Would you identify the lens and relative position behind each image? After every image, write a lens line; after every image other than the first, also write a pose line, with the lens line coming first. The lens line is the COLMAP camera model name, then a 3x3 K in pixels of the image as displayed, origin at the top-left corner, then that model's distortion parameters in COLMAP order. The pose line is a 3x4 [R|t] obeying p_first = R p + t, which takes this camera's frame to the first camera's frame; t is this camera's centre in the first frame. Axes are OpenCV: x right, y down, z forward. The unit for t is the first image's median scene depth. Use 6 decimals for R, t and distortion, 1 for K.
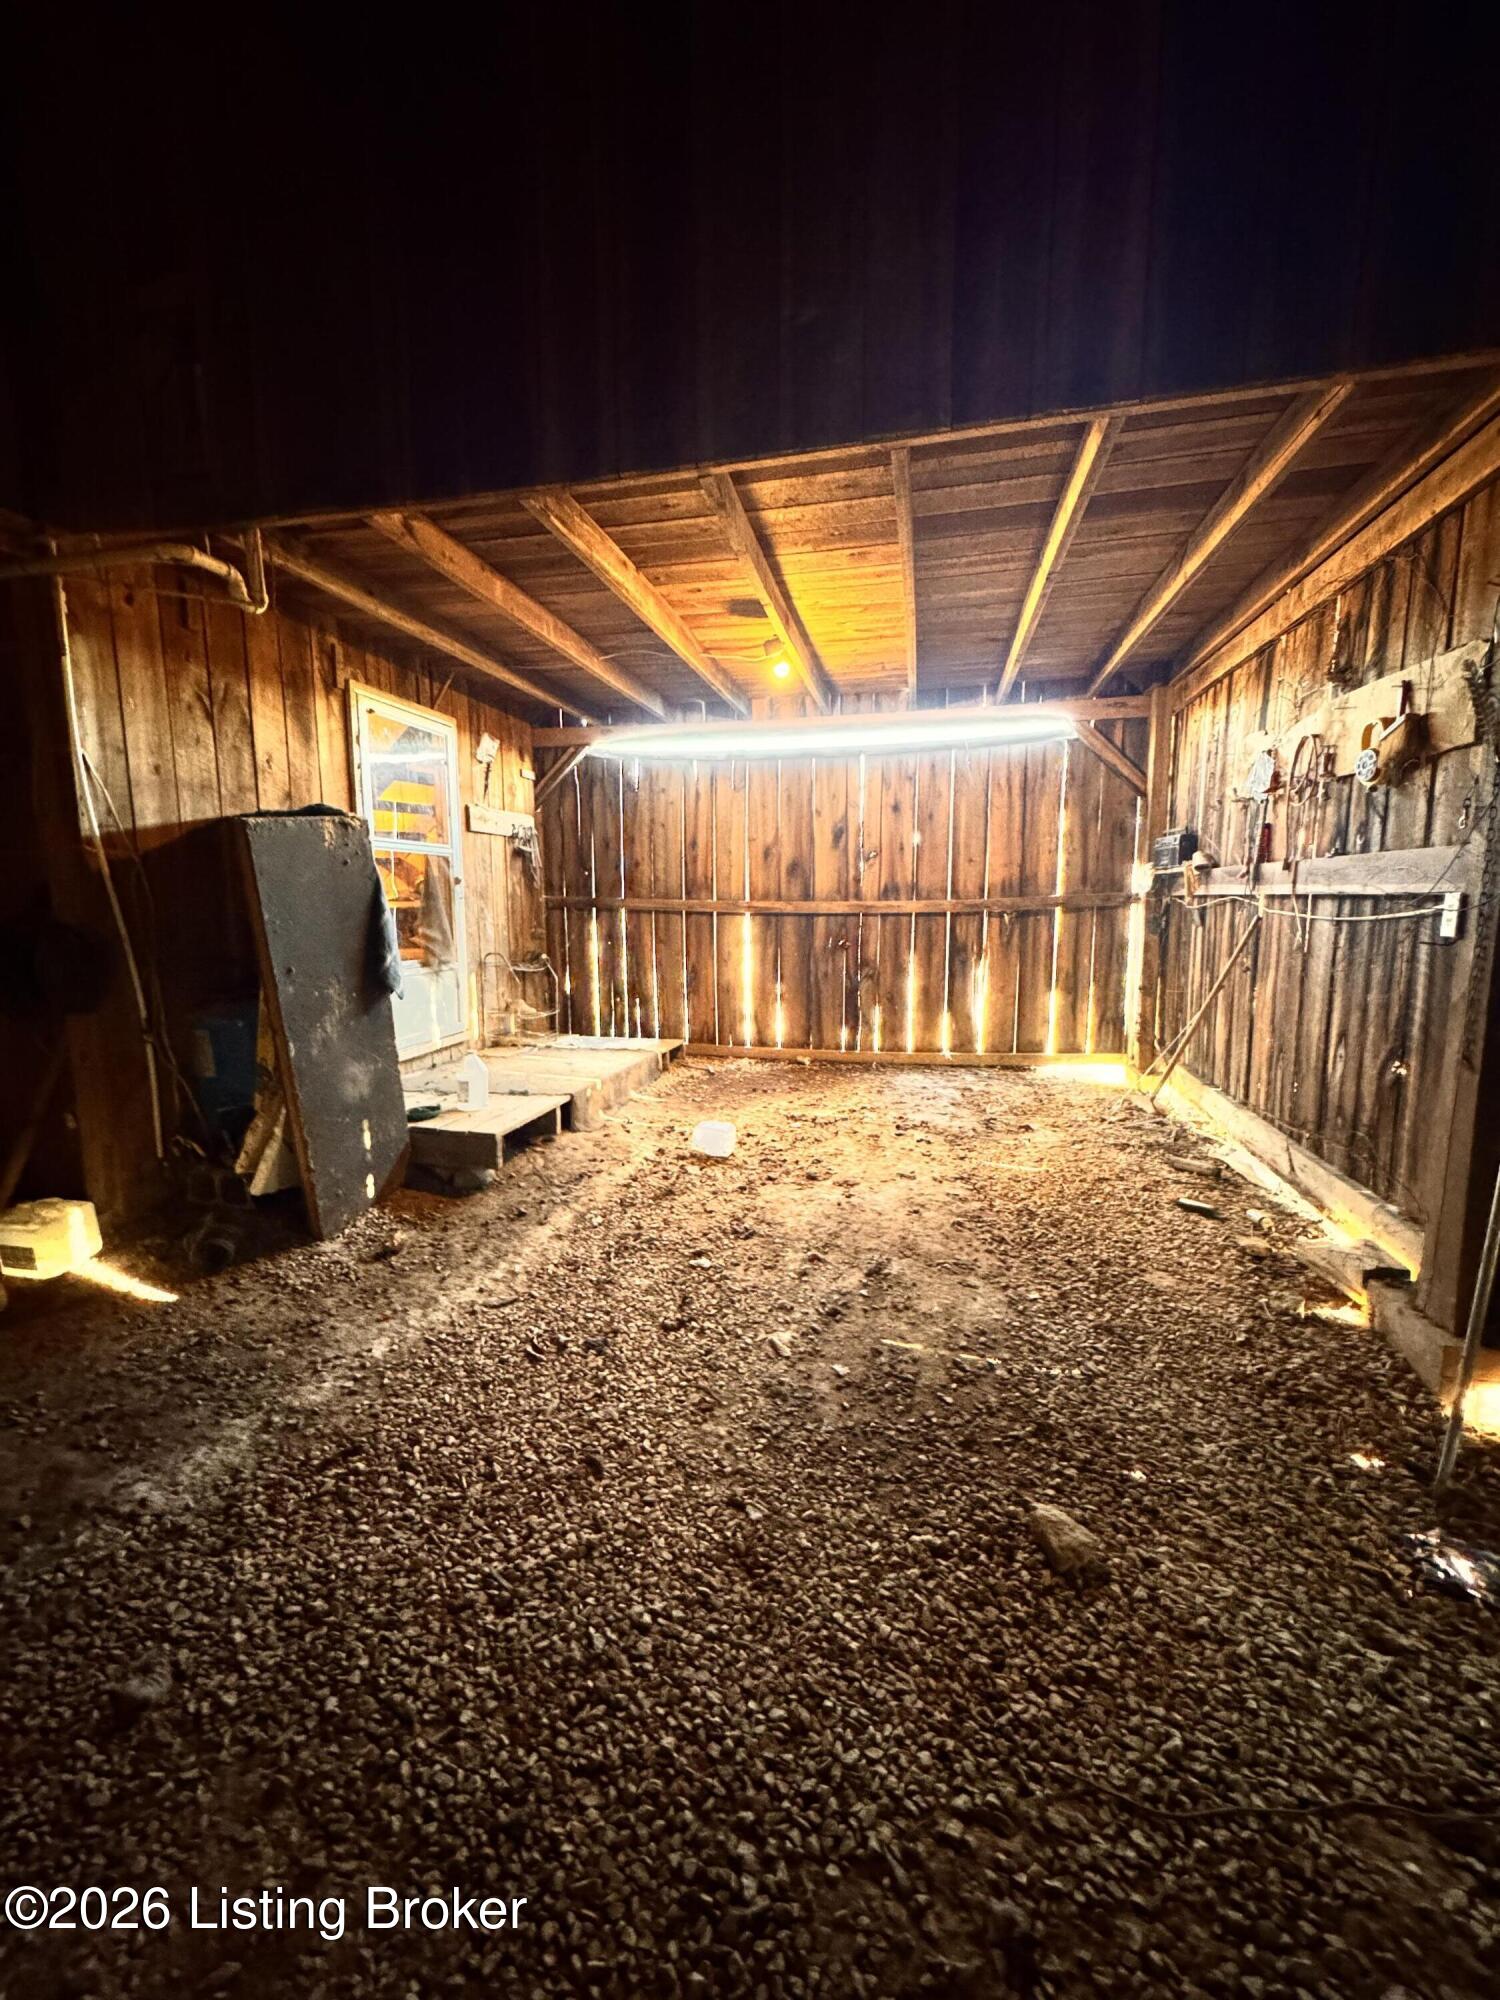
lens RADIAL K [[800.3, 0, 752.6], [0, 800.3, 1002.6], [0, 0, 1]] dist [0.000893, 0.000296]
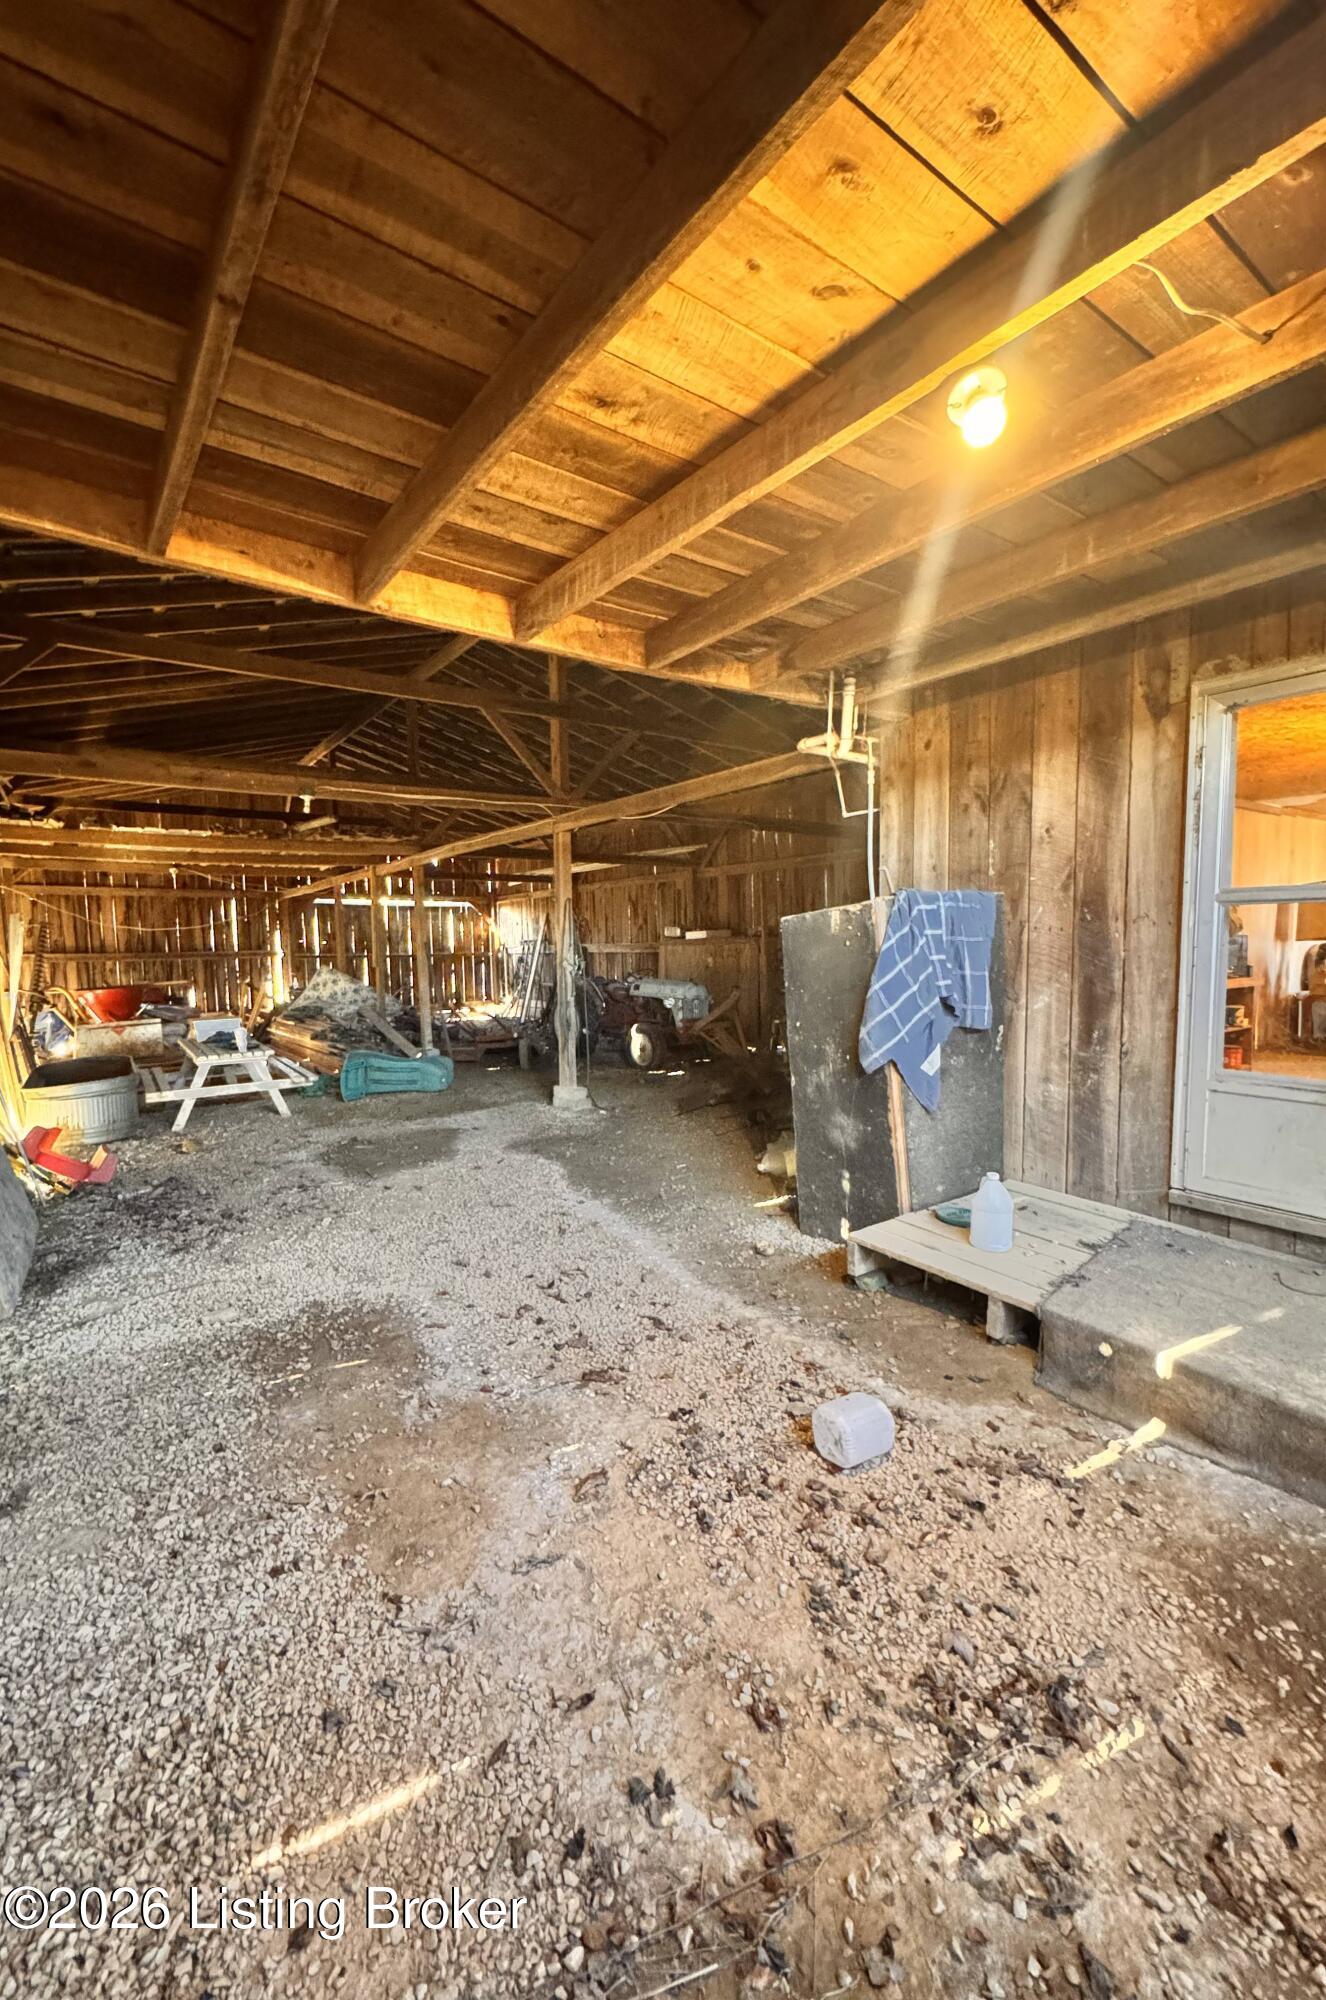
lens RADIAL K [[792.7, 0, 577.2], [0, 792.7, 1006.8], [0, 0, 1]] dist [-0.001247, -0.000019]
pose [[-0.702652, 0.075131, -0.707556, 0.479895], [-0.076117, 0.980767, 0.179730, -0.213901], [0.707451, 0.180145, -0.683419, 1.251171]]
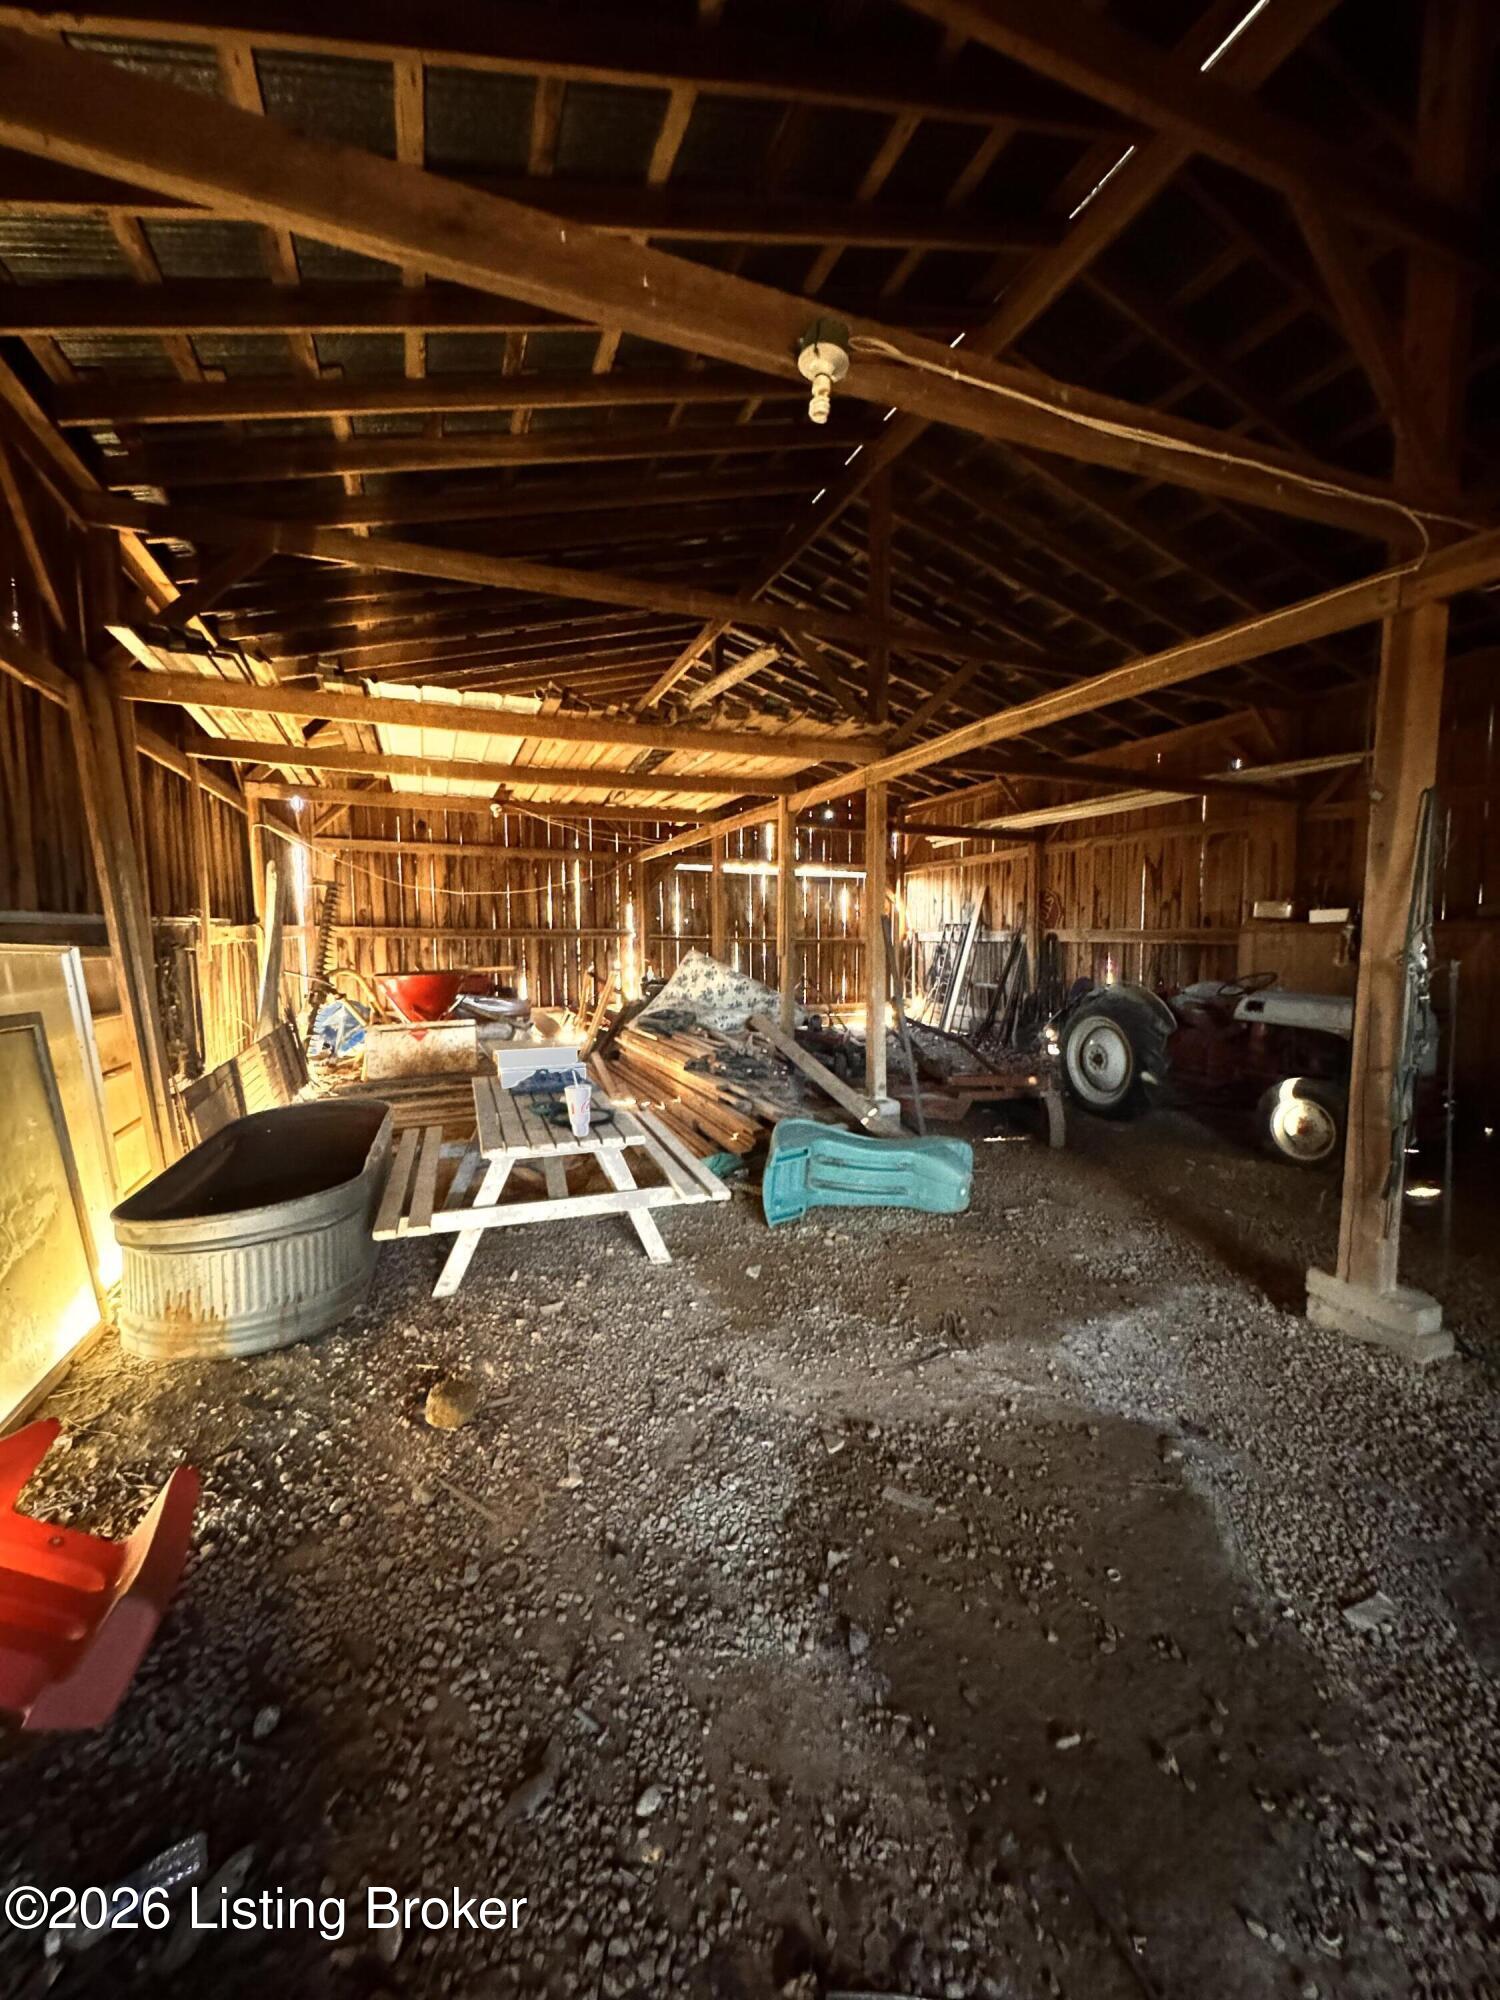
lens RADIAL K [[800.3, 0, 752.6], [0, 800.3, 1002.6], [0, 0, 1]] dist [0.000893, 0.000296]
pose [[-0.826860, 0.052077, -0.559992, 0.393655], [-0.076361, 0.976088, 0.203523, -0.181215], [0.557200, 0.211046, -0.803111, 1.044637]]
